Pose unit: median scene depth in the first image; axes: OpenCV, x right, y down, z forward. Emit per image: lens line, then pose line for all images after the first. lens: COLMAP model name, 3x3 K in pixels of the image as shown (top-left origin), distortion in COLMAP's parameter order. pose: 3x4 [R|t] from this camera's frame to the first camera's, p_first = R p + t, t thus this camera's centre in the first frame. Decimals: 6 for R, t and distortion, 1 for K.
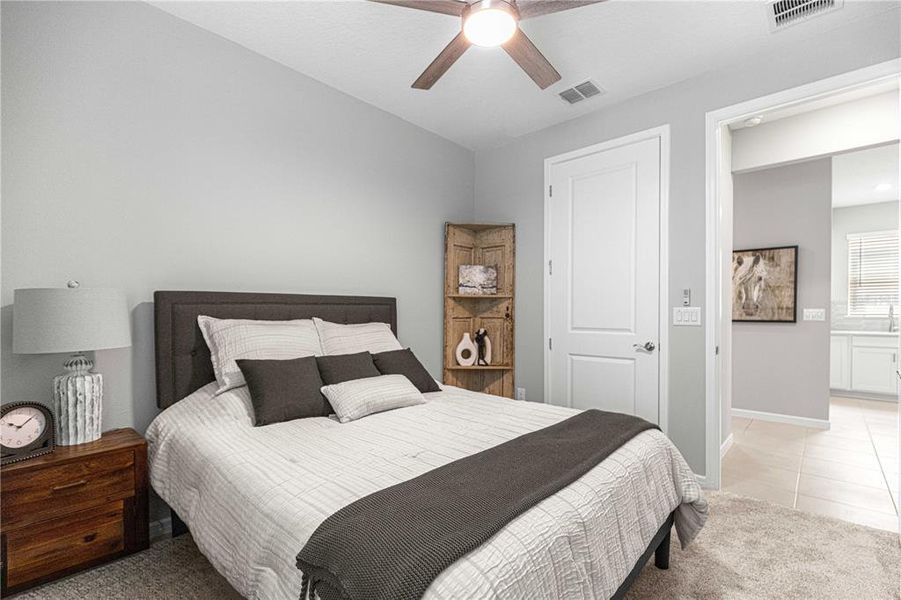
lens RADIAL K [[405.2, 0, 453.5], [0, 405.2, 302.5], [0, 0, 1]] dist [0.002323, -0.000125]
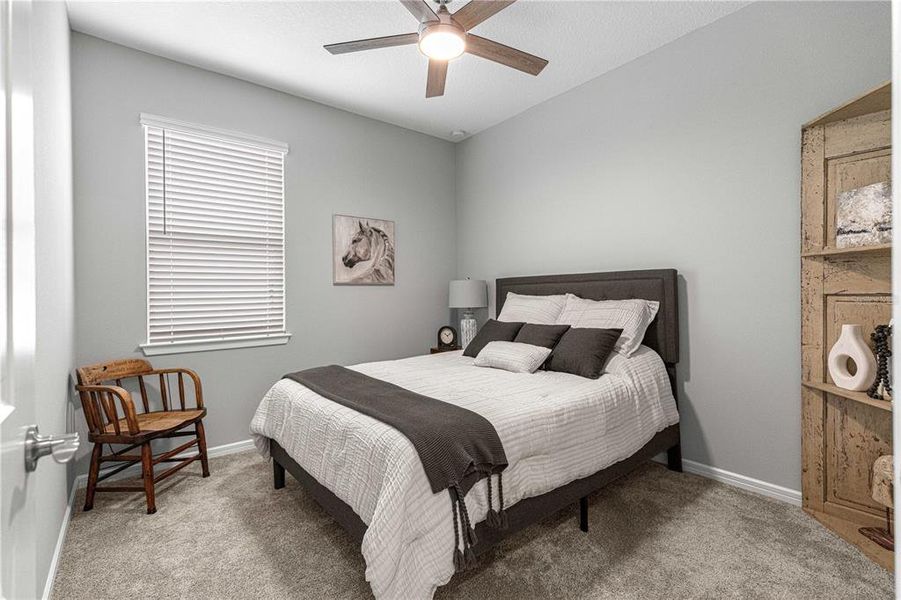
lens RADIAL K [[405.2, 0, 453.5], [0, 405.2, 302.5], [0, 0, 1]] dist [0.002323, -0.000125]
pose [[-0.145763, 0.026015, -0.988977, 0.611384], [0.037883, 0.999068, 0.020697, 0.018494], [0.988594, -0.034449, -0.146613, 0.594133]]
